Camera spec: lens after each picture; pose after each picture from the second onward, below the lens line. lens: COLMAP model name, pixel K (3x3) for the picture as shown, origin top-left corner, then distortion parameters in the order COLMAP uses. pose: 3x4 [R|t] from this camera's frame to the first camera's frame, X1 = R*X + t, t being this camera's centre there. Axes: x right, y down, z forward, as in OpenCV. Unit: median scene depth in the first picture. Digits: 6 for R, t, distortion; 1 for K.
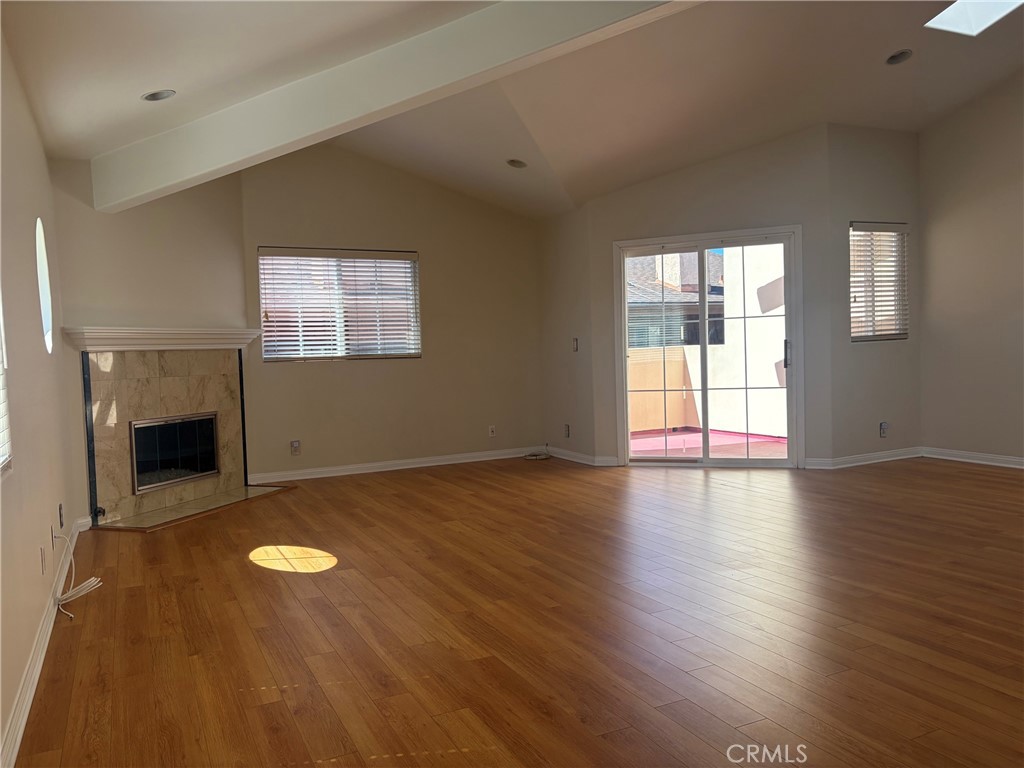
lens RADIAL K [[781.8, 0, 513.9], [0, 781.8, 385.6], [0, 0, 1]] dist [0.034444, -0.057341]
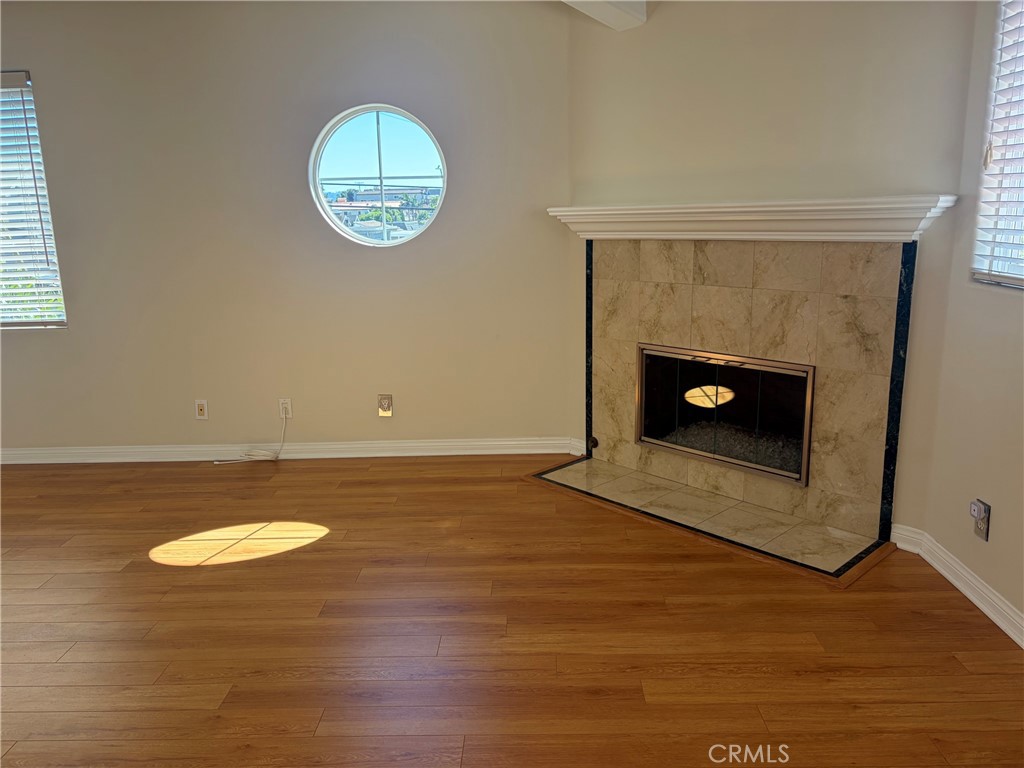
lens RADIAL K [[781.8, 0, 517.9], [0, 781.8, 379.9], [0, 0, 1]] dist [0.034444, -0.057341]
pose [[-0.458853, 0.233117, -0.857386, 0.160338], [-0.004120, 0.964399, 0.264418, -0.102667], [0.888503, 0.124861, -0.441557, 1.184075]]
